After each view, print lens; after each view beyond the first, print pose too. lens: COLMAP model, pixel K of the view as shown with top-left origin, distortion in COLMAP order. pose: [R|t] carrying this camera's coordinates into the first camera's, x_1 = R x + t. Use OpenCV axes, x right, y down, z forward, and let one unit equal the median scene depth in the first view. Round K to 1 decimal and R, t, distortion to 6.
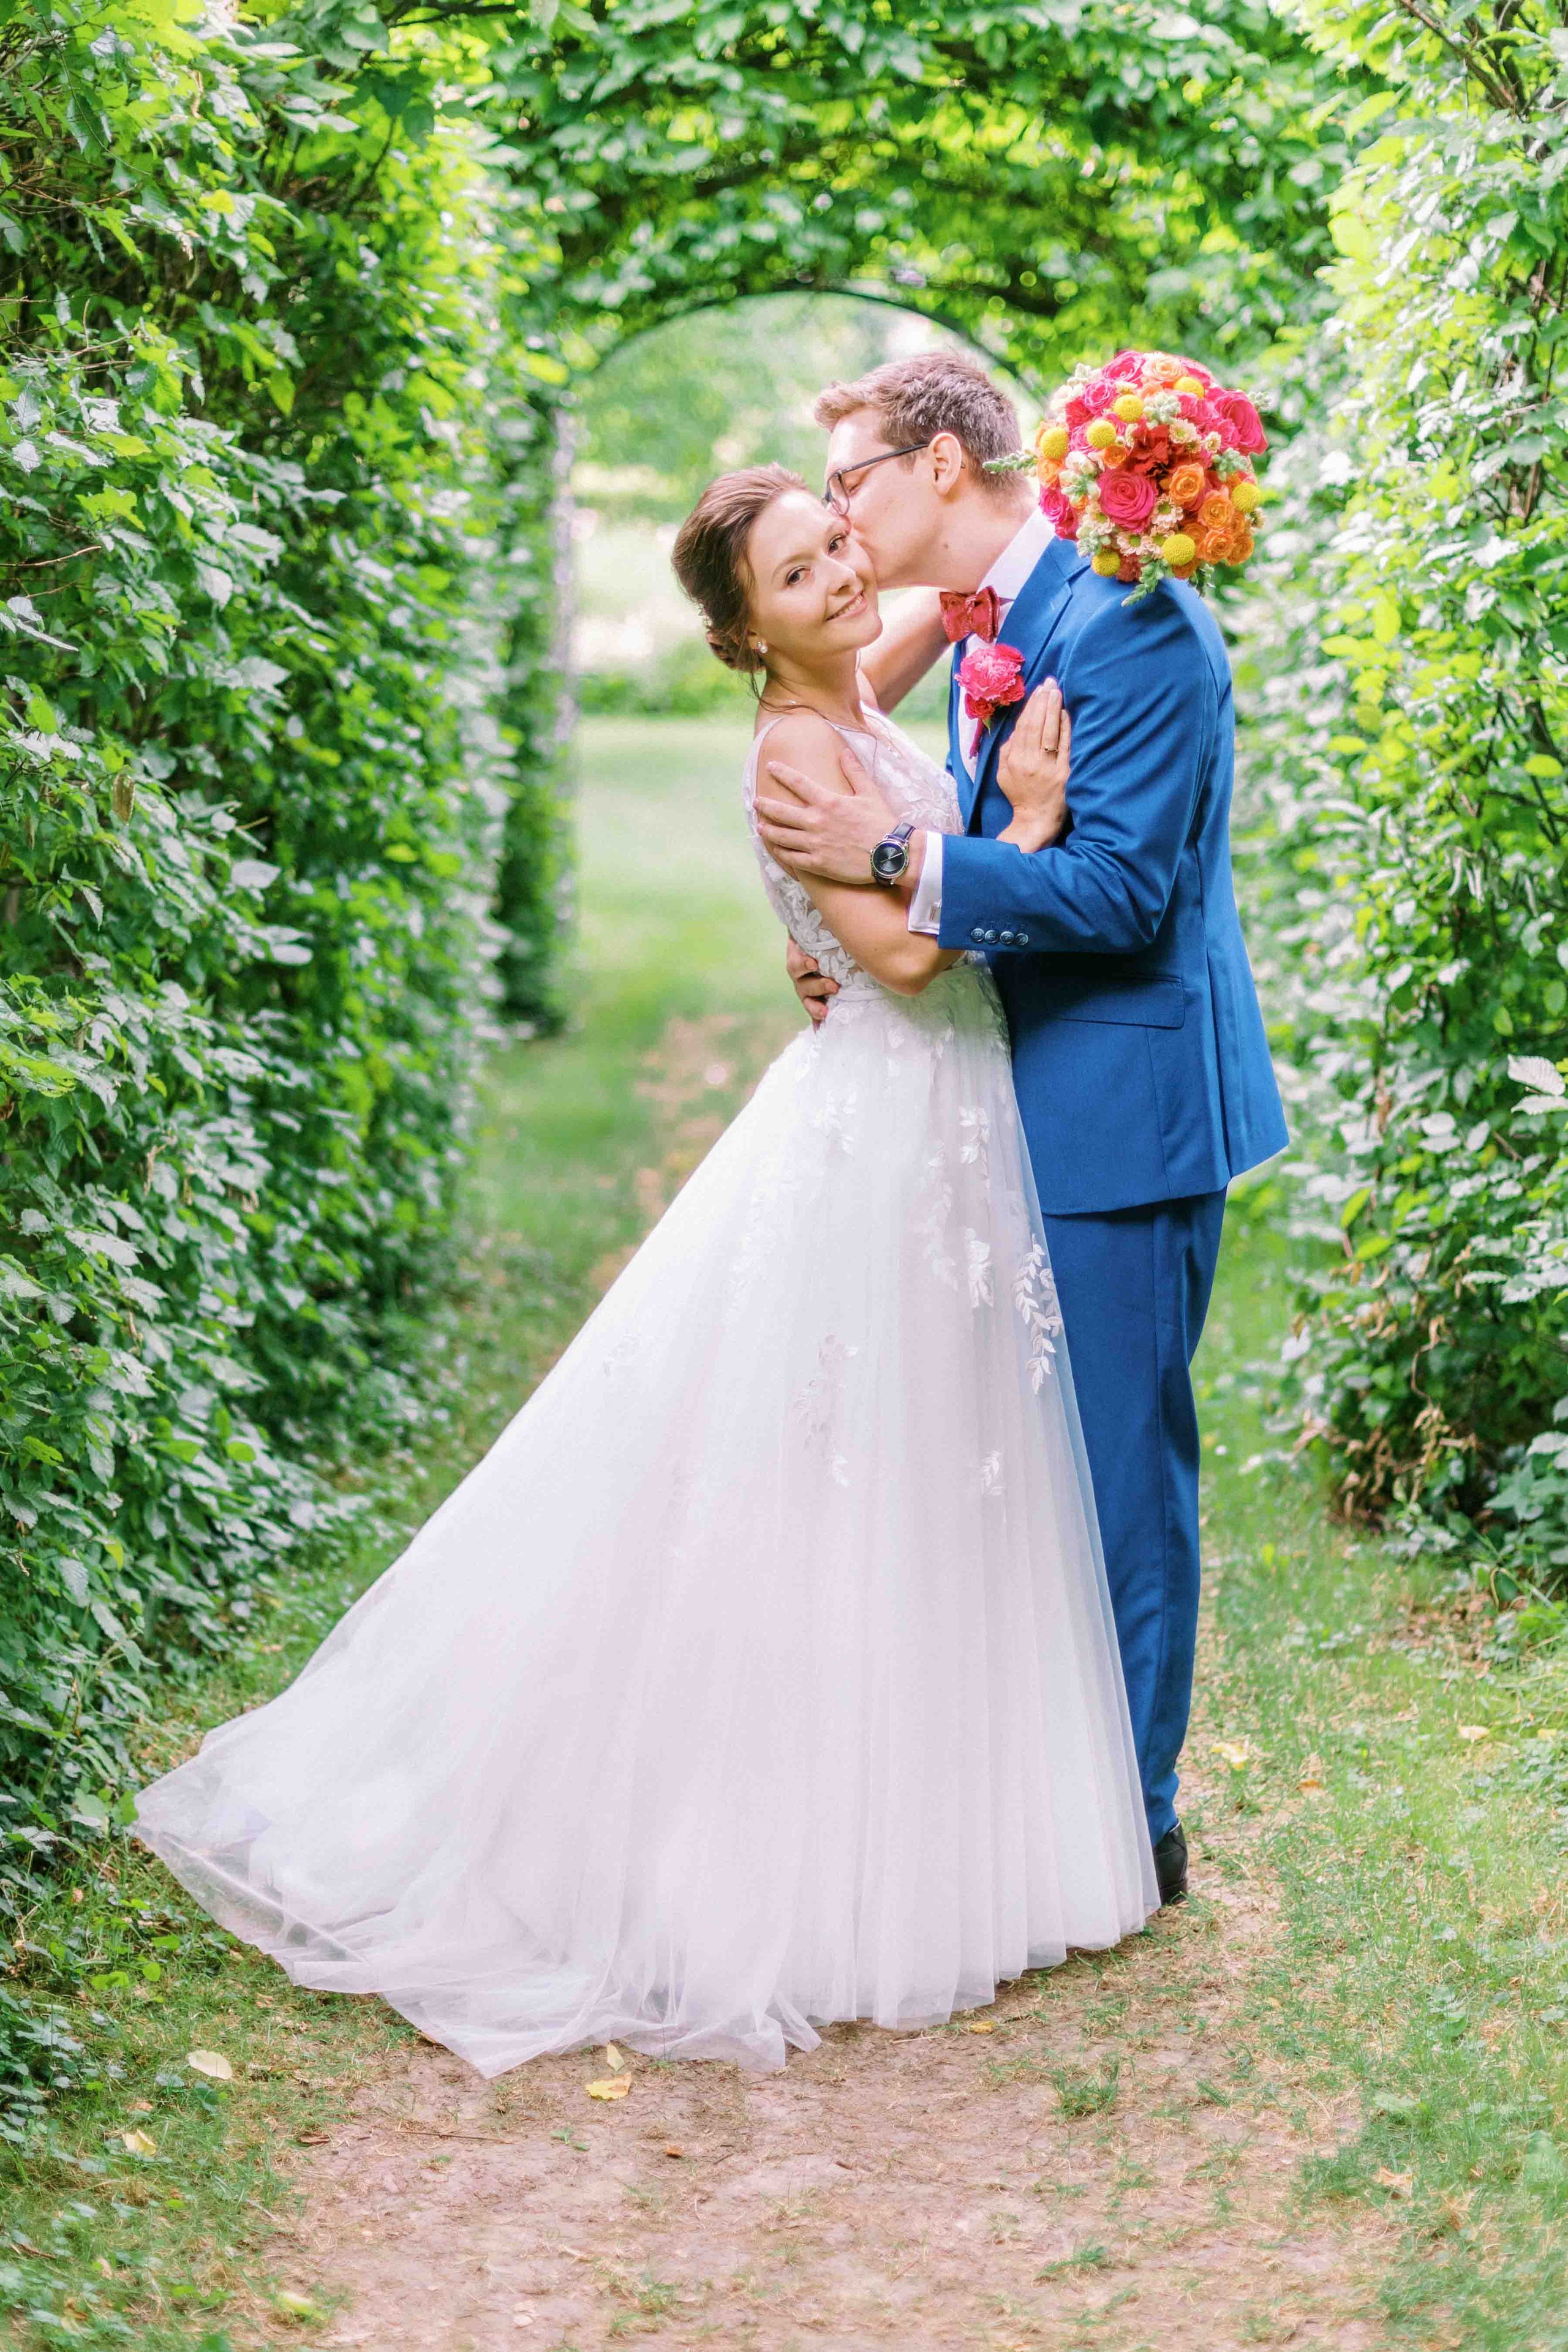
lens RADIAL K [[3877.7, 0, 784.0], [0, 3877.7, 1176.0], [0, 0, 1]] dist [-0.001605, 0.087305]
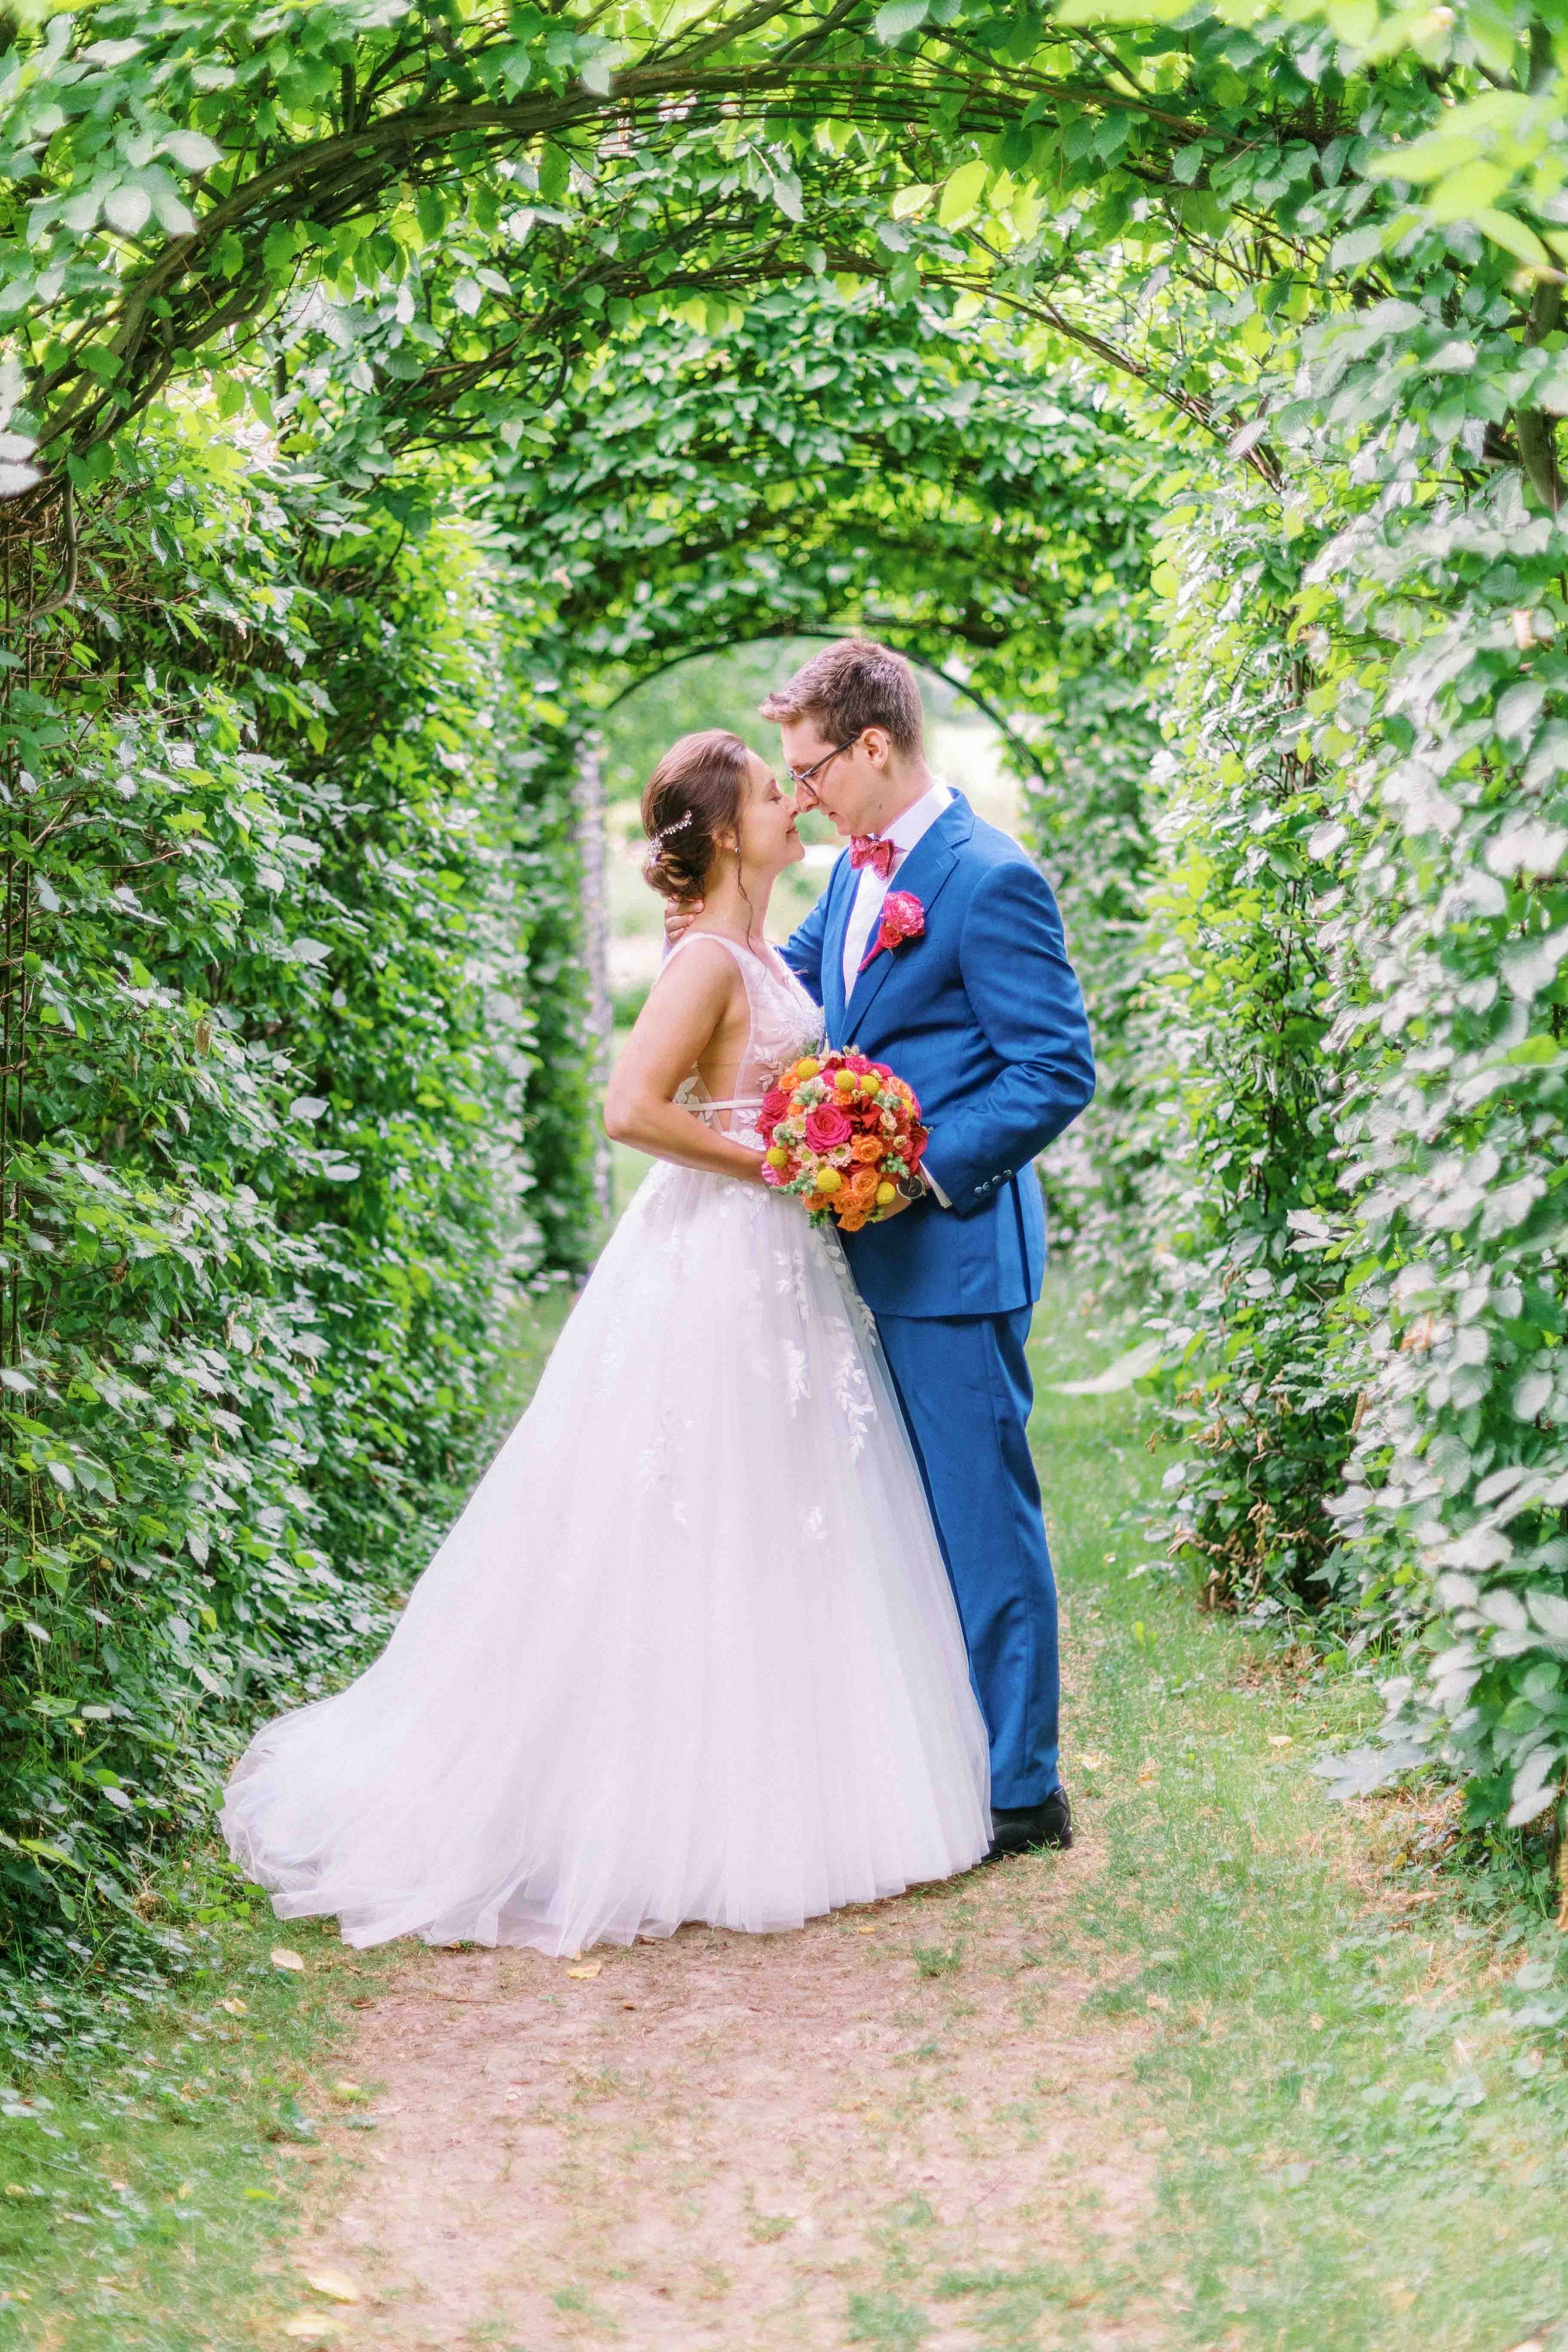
lens RADIAL K [[3786.9, 0, 784.0], [0, 3786.9, 1176.0], [0, 0, 1]] dist [0.009619, 0.059149]
pose [[0.999142, -0.036508, -0.019533, 0.039258], [0.034804, 0.996075, -0.081383, 0.046270], [0.022428, 0.080633, 0.996492, -0.214611]]
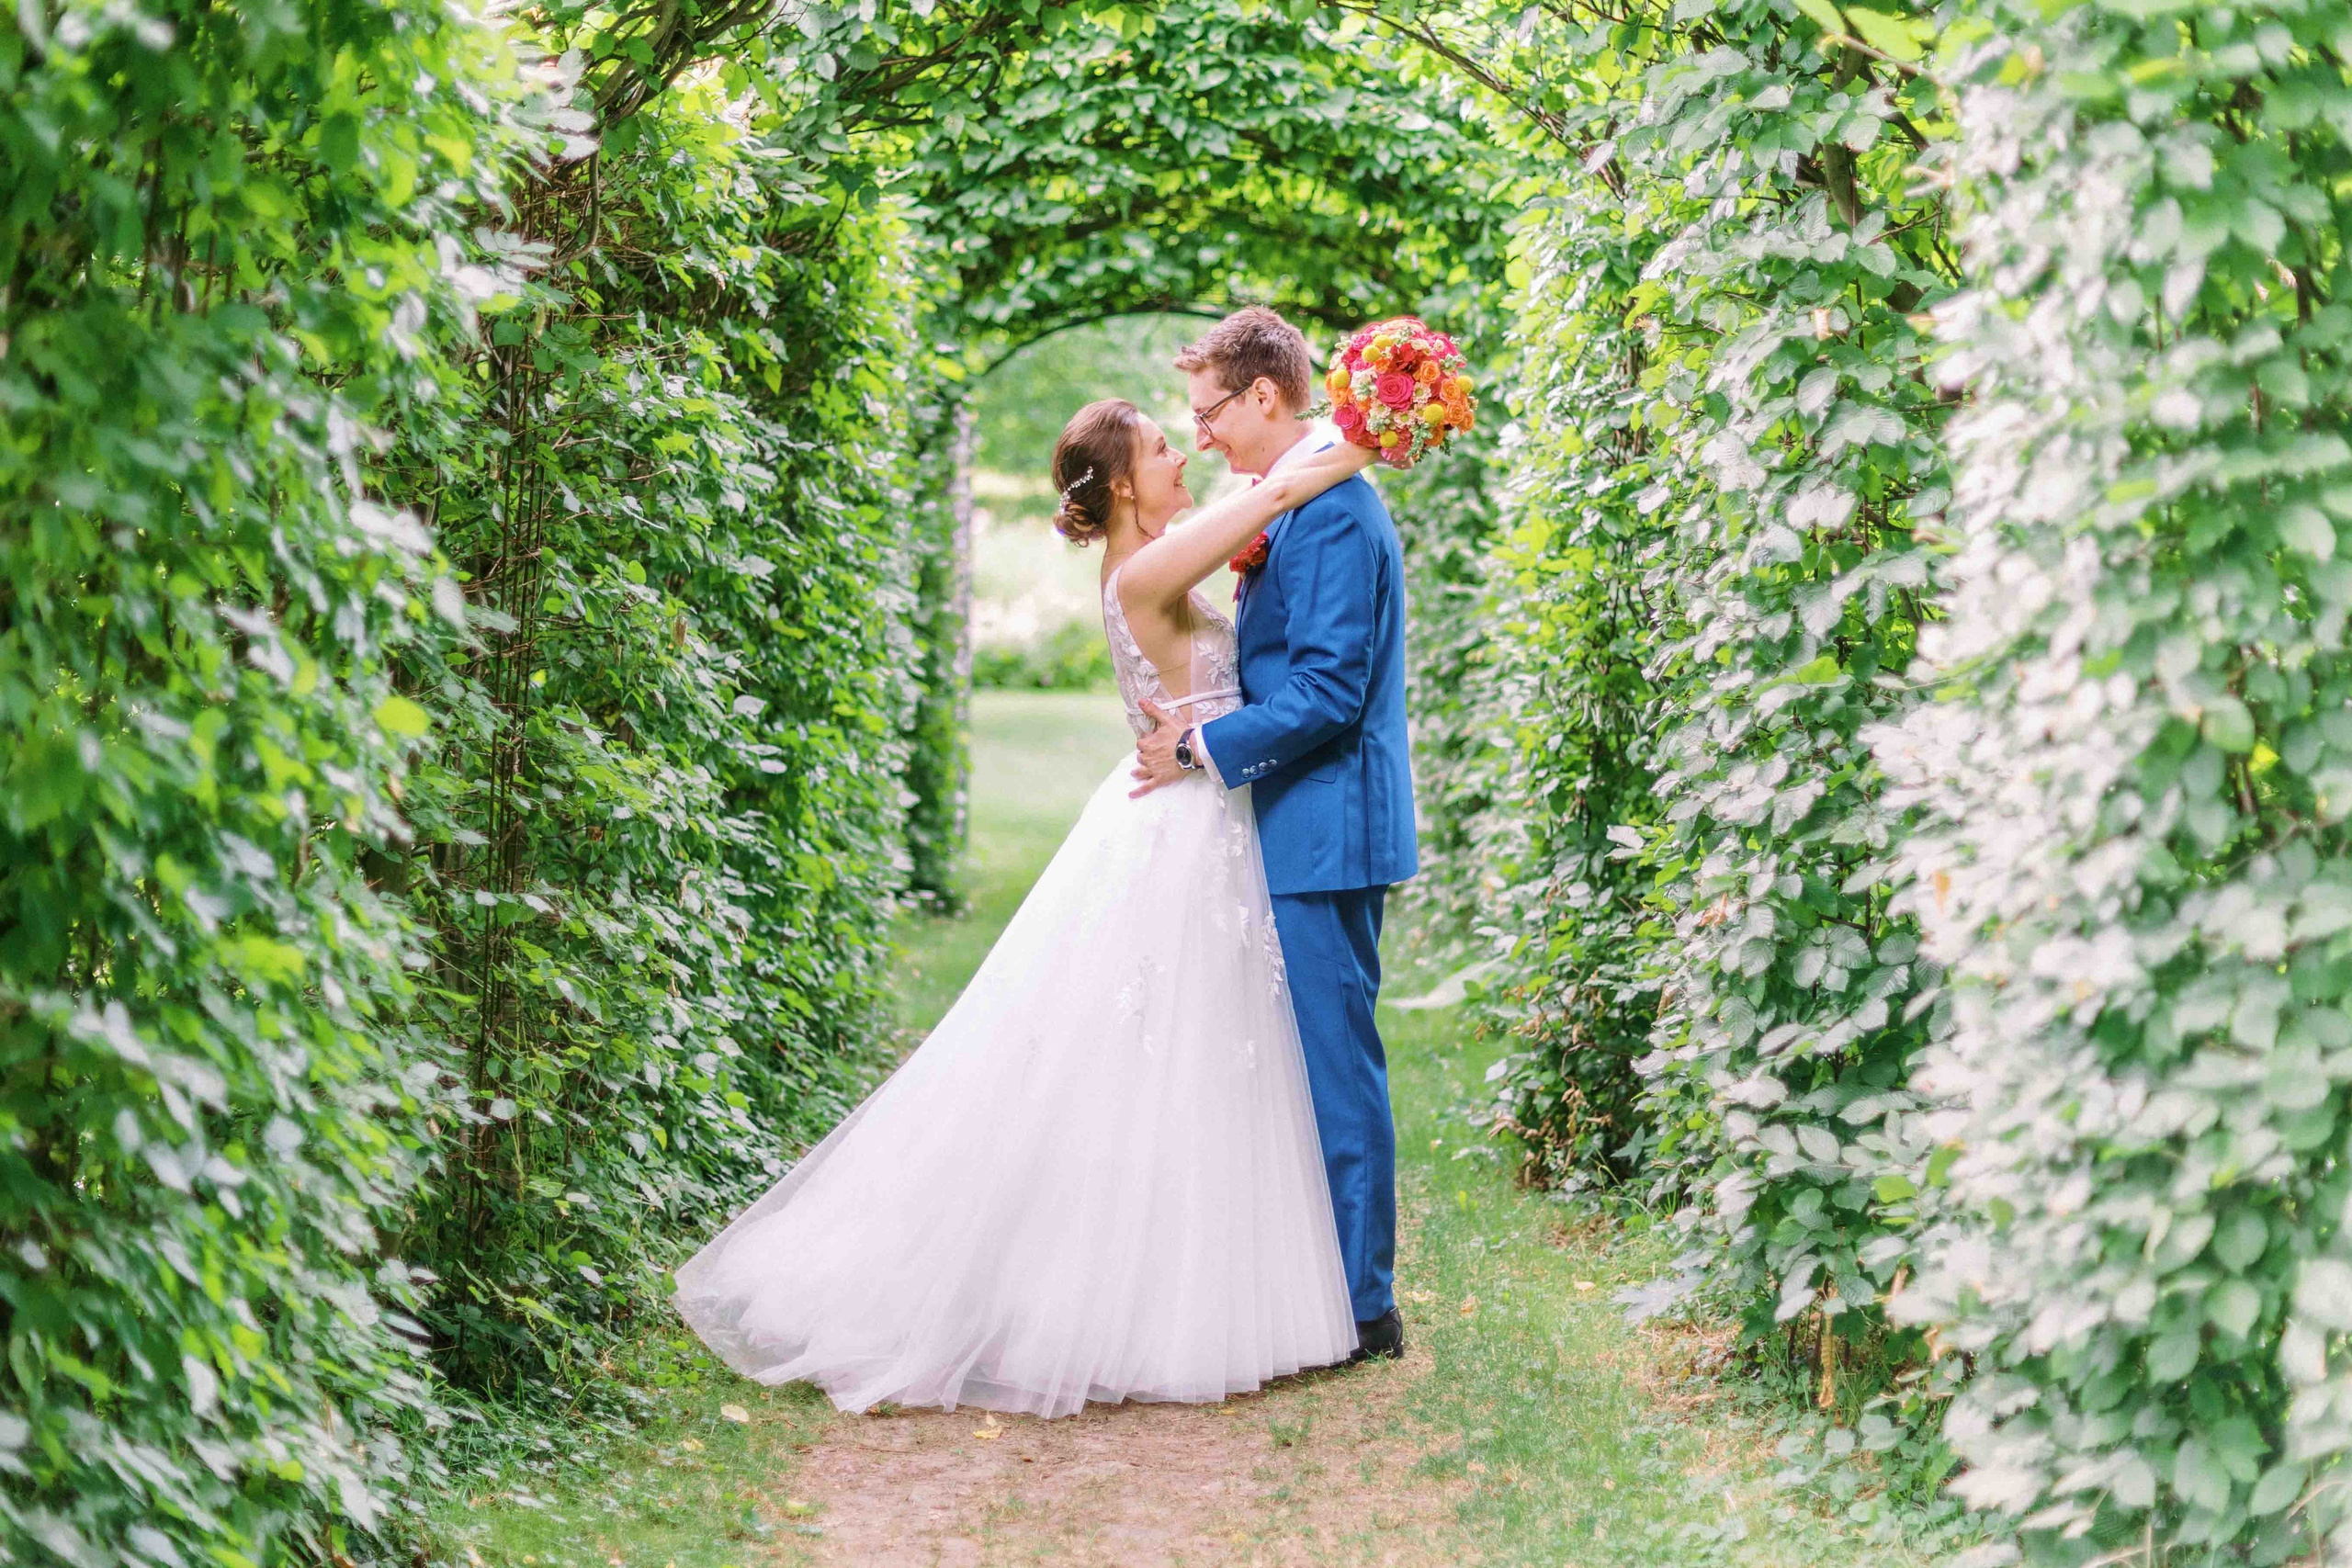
lens RADIAL K [[3786.6, 0, 1176.0], [0, 3786.6, 784.0], [0, 0, 1]] dist [0.009619, 0.059149]
pose [[0.999997, 0.001929, 0.001320, 0.018950], [-0.001787, 0.994975, -0.100109, 0.083501], [-0.001506, 0.100106, 0.994976, -0.364900]]
